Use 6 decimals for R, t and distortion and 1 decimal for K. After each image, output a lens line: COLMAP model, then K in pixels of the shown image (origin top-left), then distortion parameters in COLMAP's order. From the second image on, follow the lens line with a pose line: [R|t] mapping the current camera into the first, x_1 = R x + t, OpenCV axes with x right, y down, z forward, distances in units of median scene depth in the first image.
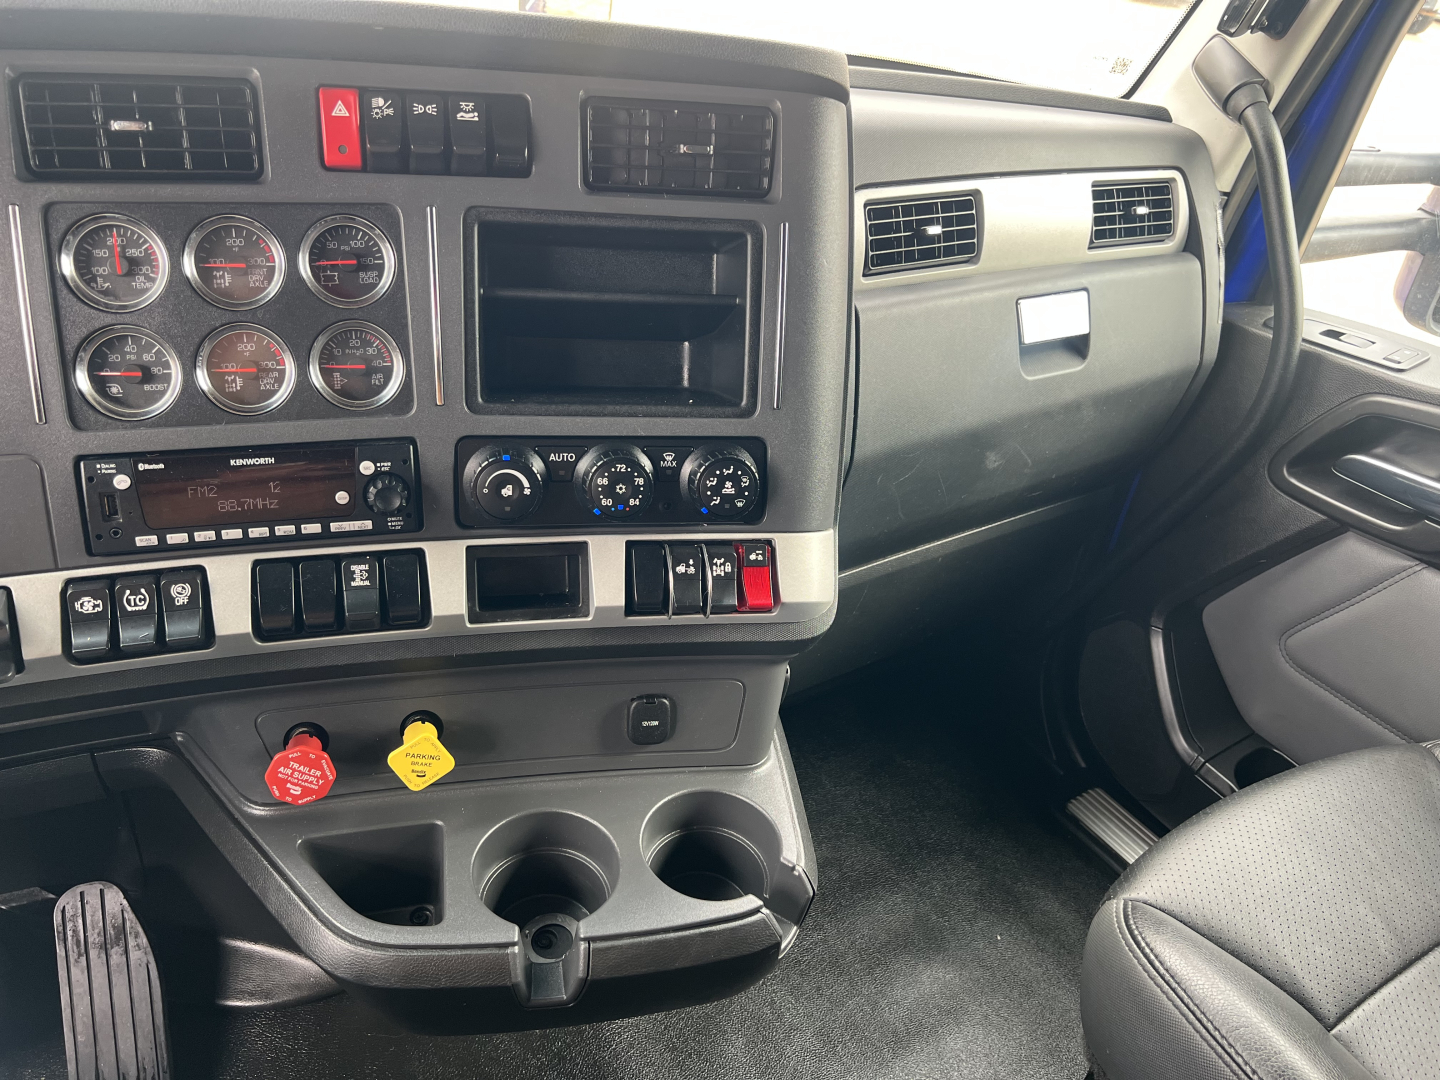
lens RADIAL K [[1089.8, 0, 729.9], [0, 1089.8, 533.1], [0, 0, 1]] dist [0.057270, -0.071459]
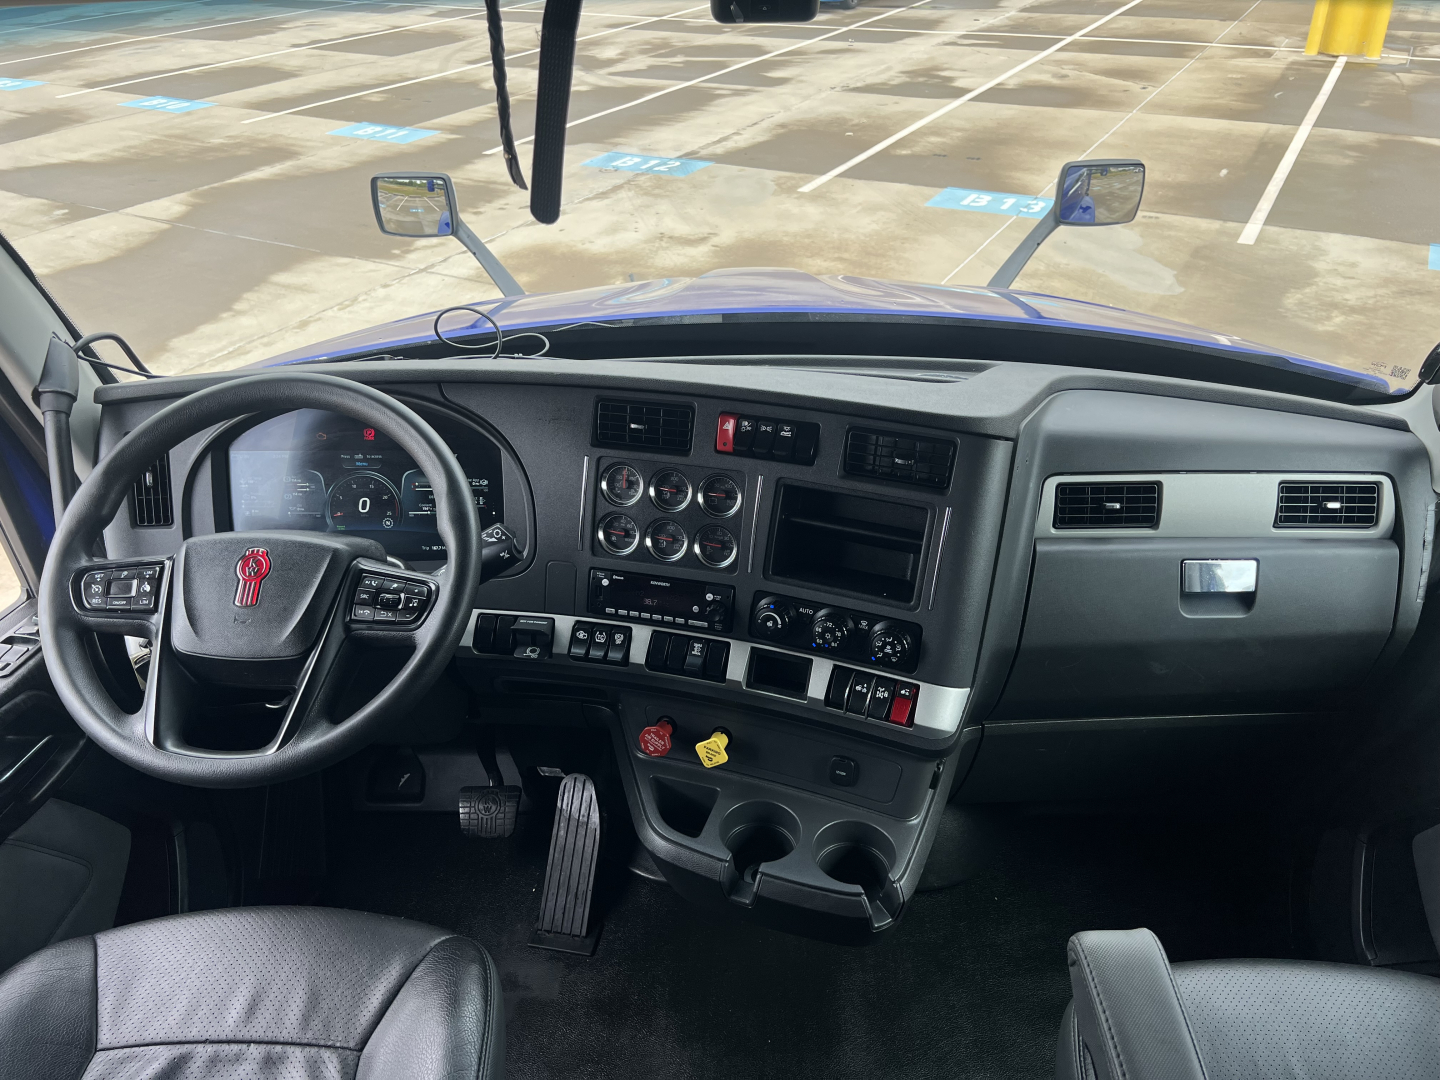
lens RADIAL K [[1089.8, 0, 729.9], [0, 1089.8, 533.1], [0, 0, 1]] dist [0.057270, -0.071459]
pose [[0.845012, 0.182906, -0.502494, 0.640475], [-0.207713, 0.978167, 0.006751, -0.185912], [0.492758, 0.098670, 0.864554, -0.663125]]
